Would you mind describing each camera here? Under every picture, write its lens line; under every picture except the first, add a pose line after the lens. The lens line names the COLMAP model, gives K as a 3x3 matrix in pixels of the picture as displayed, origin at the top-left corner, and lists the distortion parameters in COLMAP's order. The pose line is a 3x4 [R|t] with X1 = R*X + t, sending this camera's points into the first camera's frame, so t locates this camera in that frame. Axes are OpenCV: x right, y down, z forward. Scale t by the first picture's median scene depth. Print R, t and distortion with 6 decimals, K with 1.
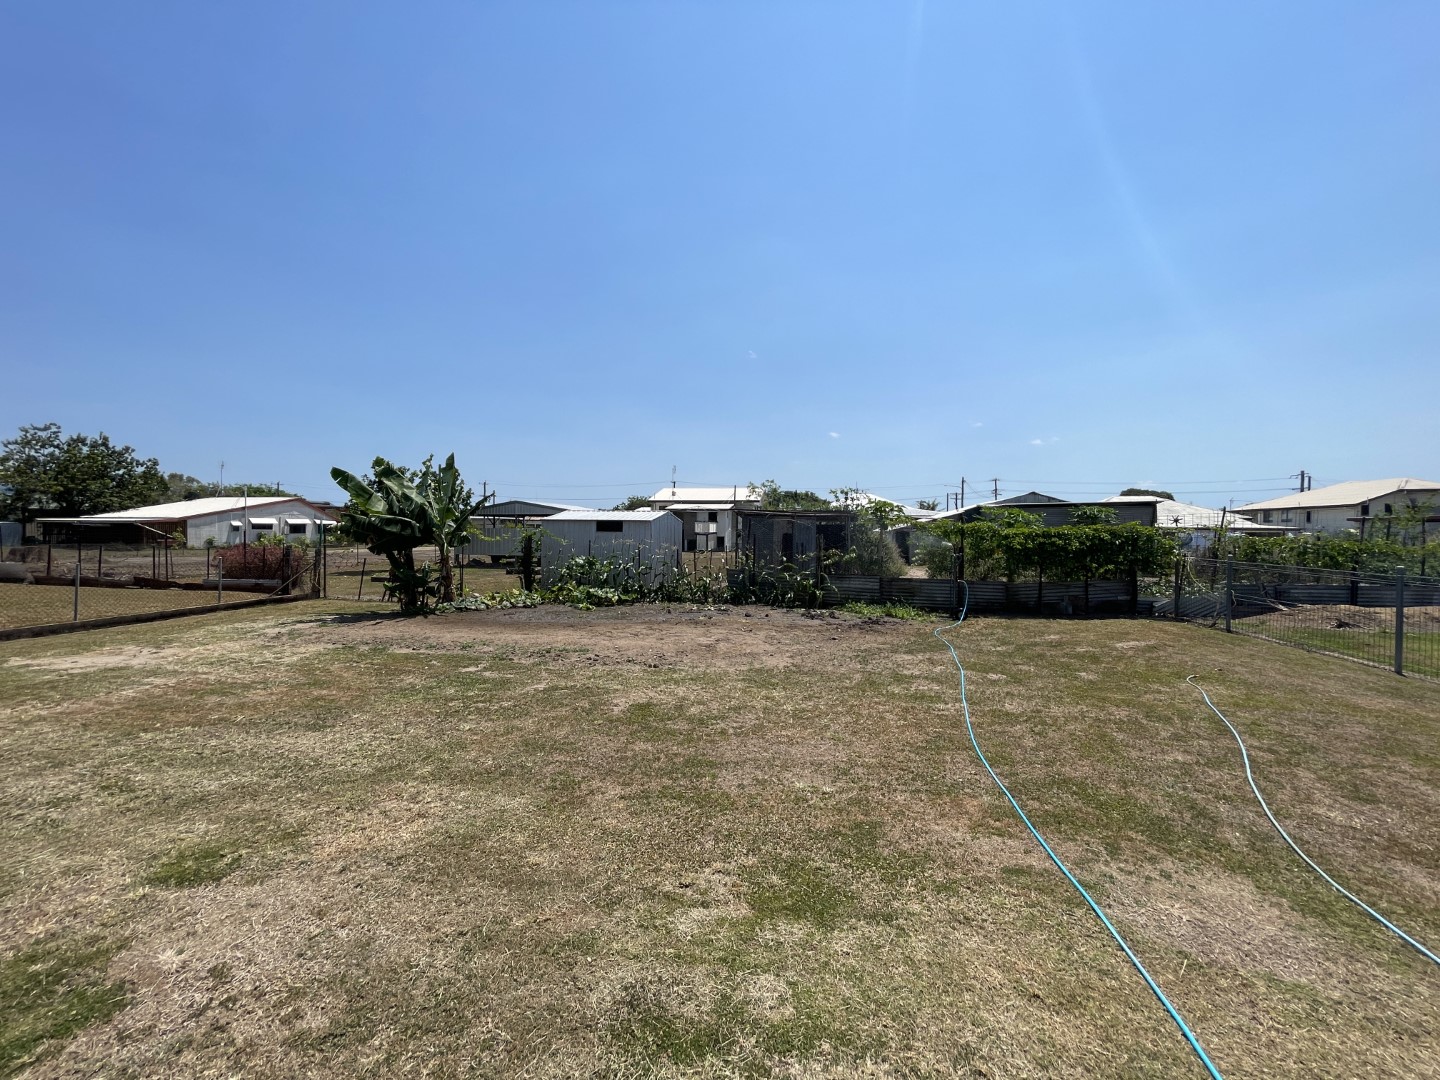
lens RADIAL K [[587.0, 0, 717.9], [0, 587.0, 536.4], [0, 0, 1]] dist [0.000948, 0.000546]
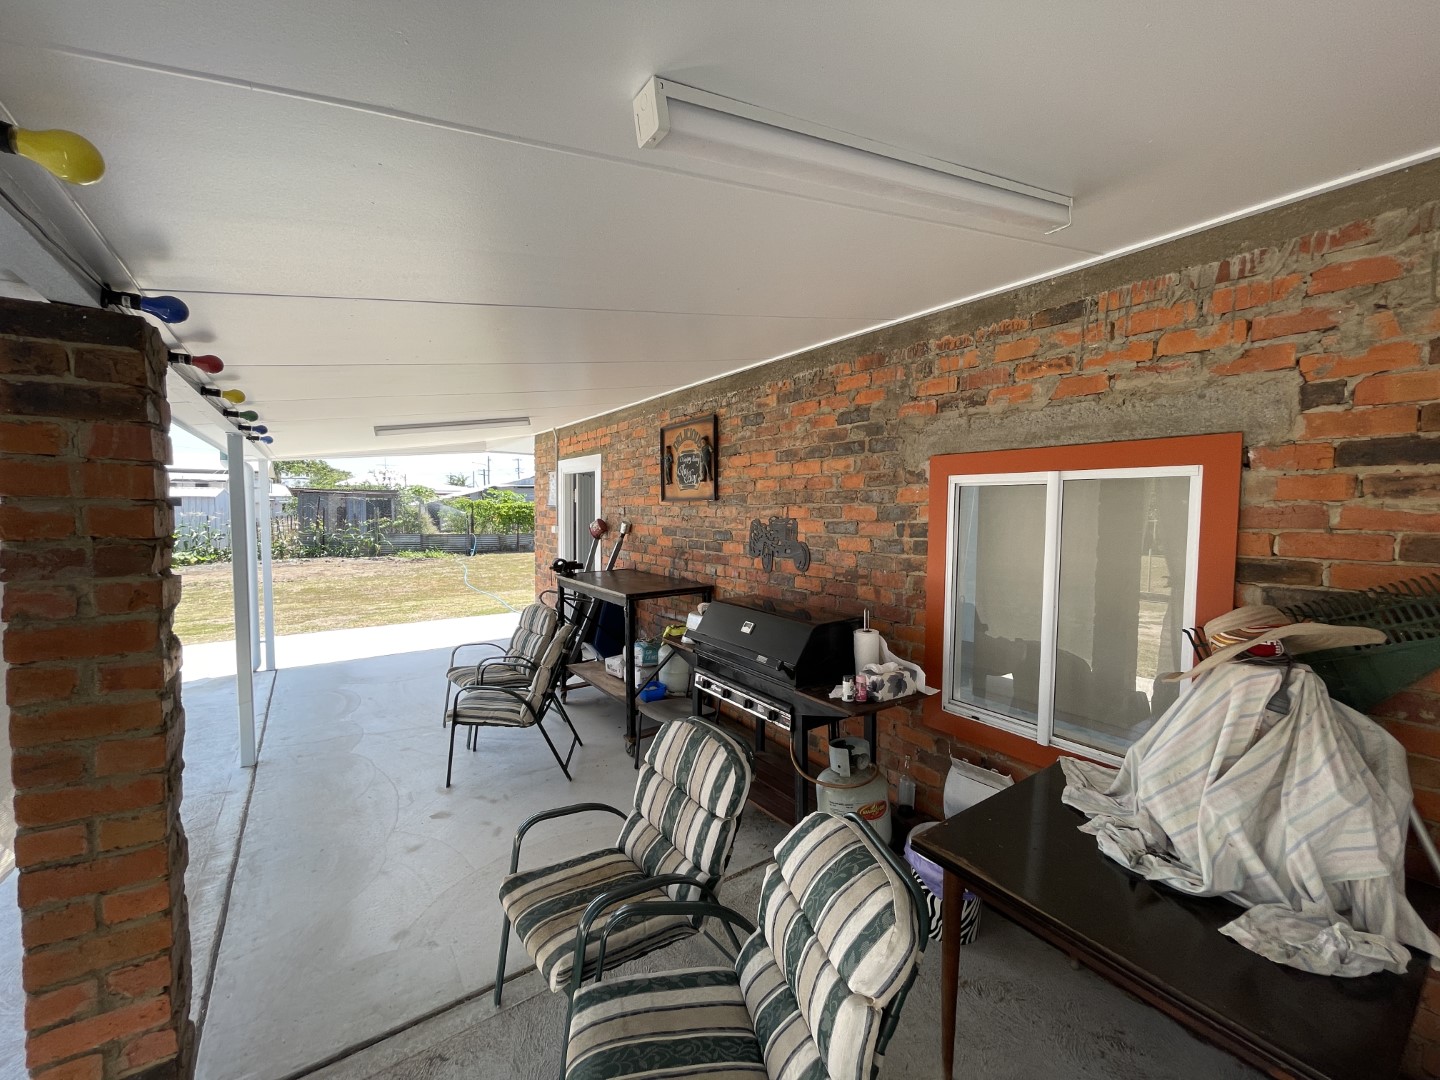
lens RADIAL K [[587.0, 0, 717.1], [0, 587.0, 540.7], [0, 0, 1]] dist [0.000948, 0.000546]
pose [[0.728290, -0.043657, 0.683877, -0.214316], [0.007809, 0.998433, 0.055420, 0.005222], [-0.685225, -0.035021, 0.727489, -0.663600]]
